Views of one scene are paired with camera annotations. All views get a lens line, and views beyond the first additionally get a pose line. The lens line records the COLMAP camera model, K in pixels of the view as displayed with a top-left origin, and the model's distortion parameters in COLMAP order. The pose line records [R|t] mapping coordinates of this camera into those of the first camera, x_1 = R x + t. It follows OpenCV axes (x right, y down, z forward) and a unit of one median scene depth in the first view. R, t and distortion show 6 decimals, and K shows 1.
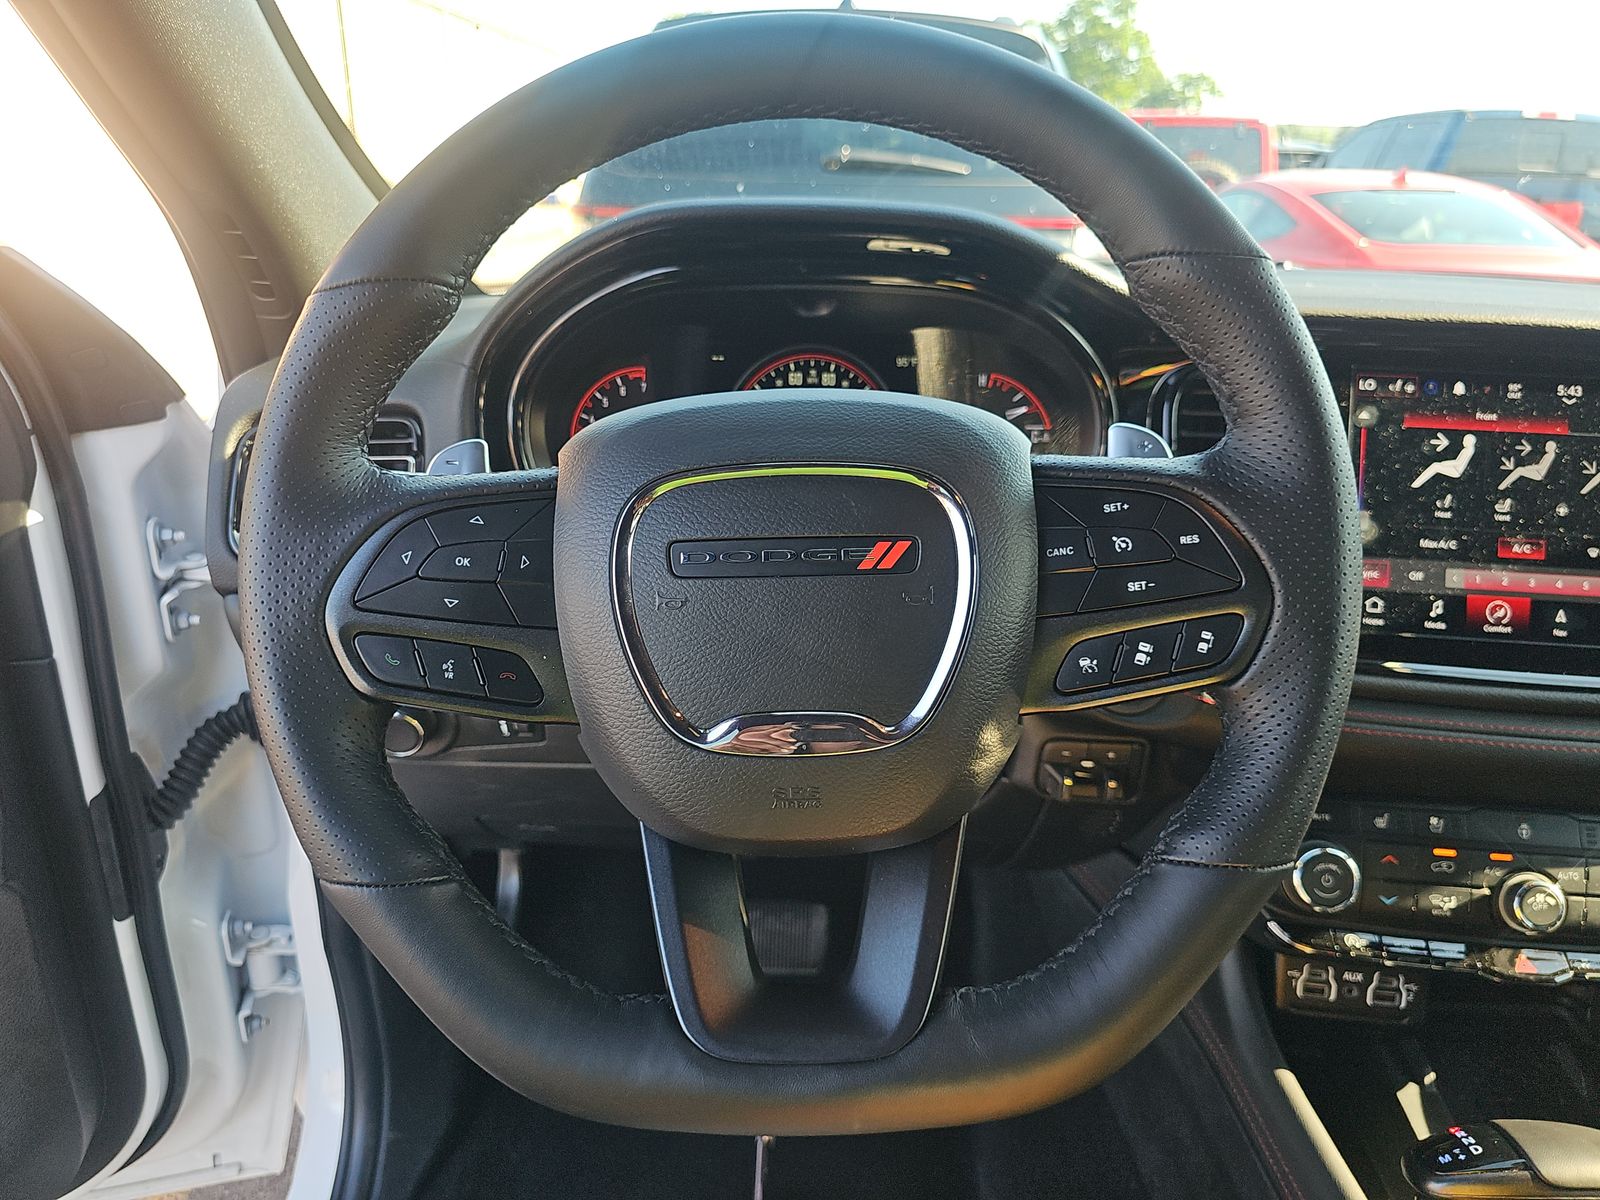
lens RADIAL K [[1063.1, 0, 807.1], [0, 1063.1, 588.2], [0, 0, 1]] dist [0.022203, -0.019927]
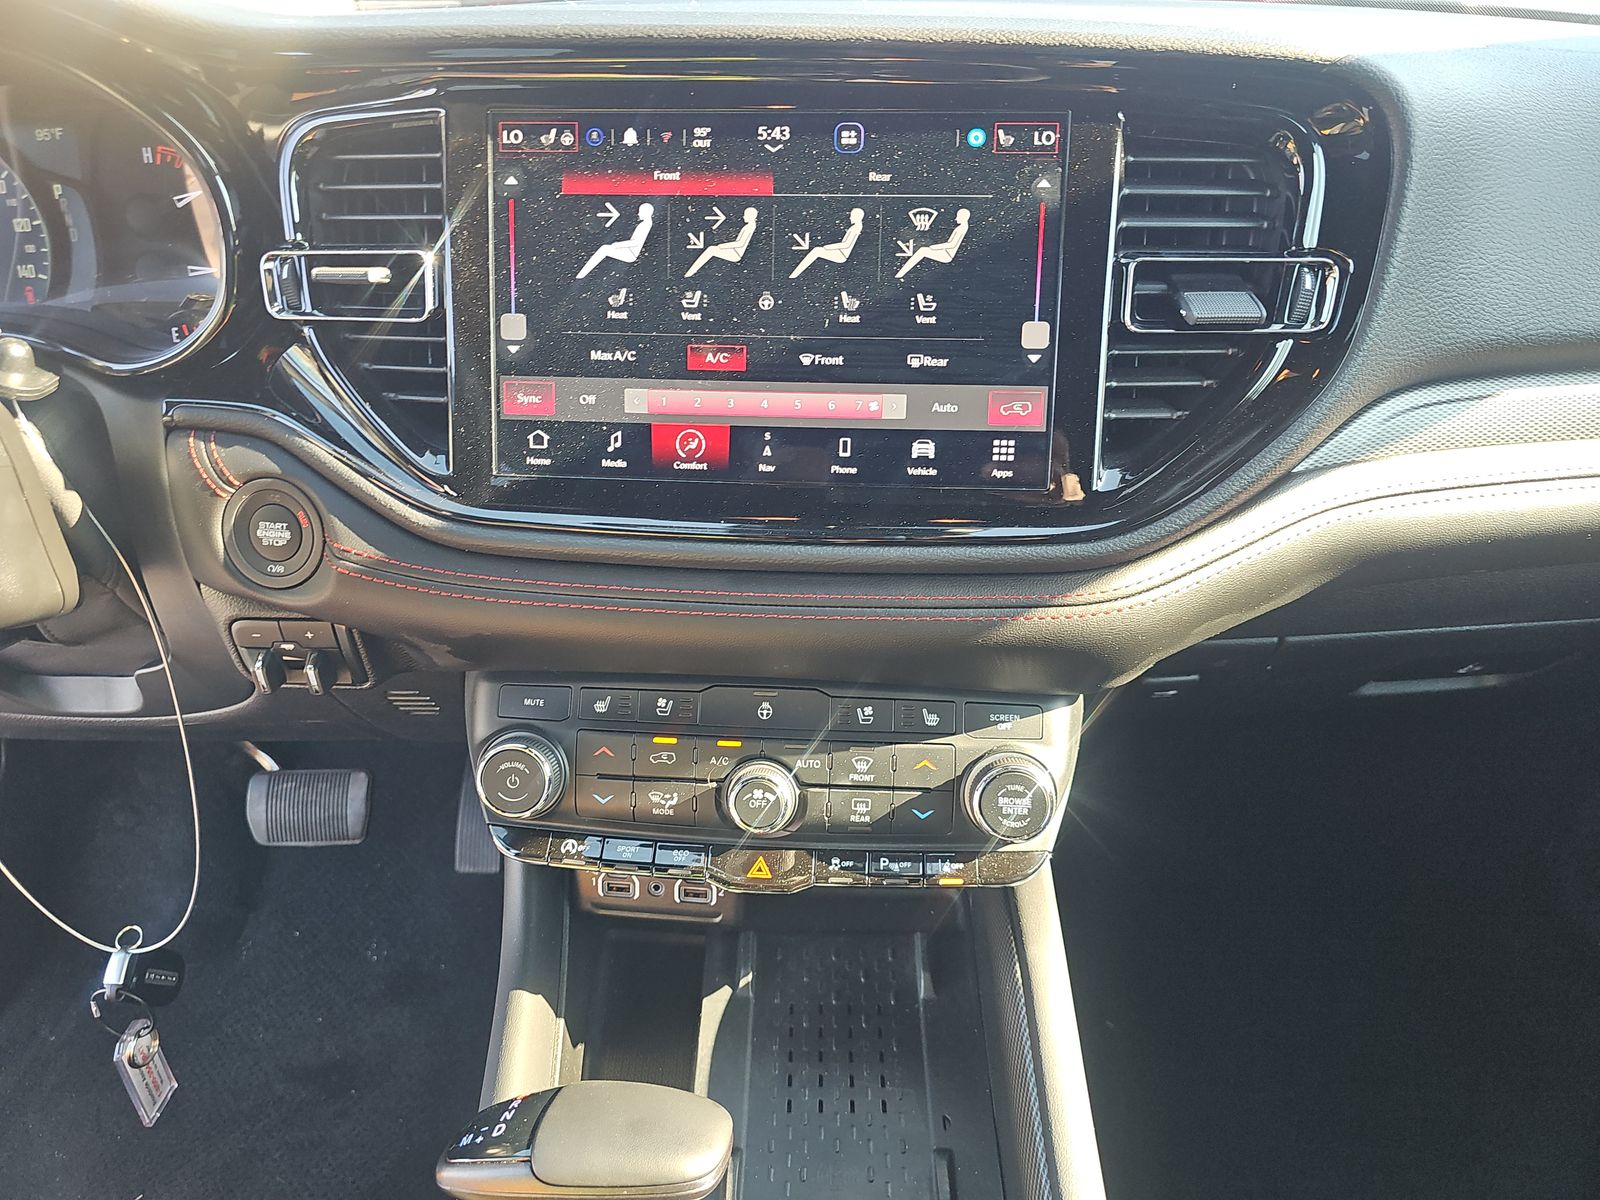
lens RADIAL K [[1063.1, 0, 788.9], [0, 1063.1, 600.4], [0, 0, 1]] dist [0.022203, -0.019927]
pose [[0.999132, -0.037855, -0.017370, 0.722113], [0.040339, 0.983329, 0.177303, 0.000796], [0.010369, -0.177850, 0.984003, 0.224056]]
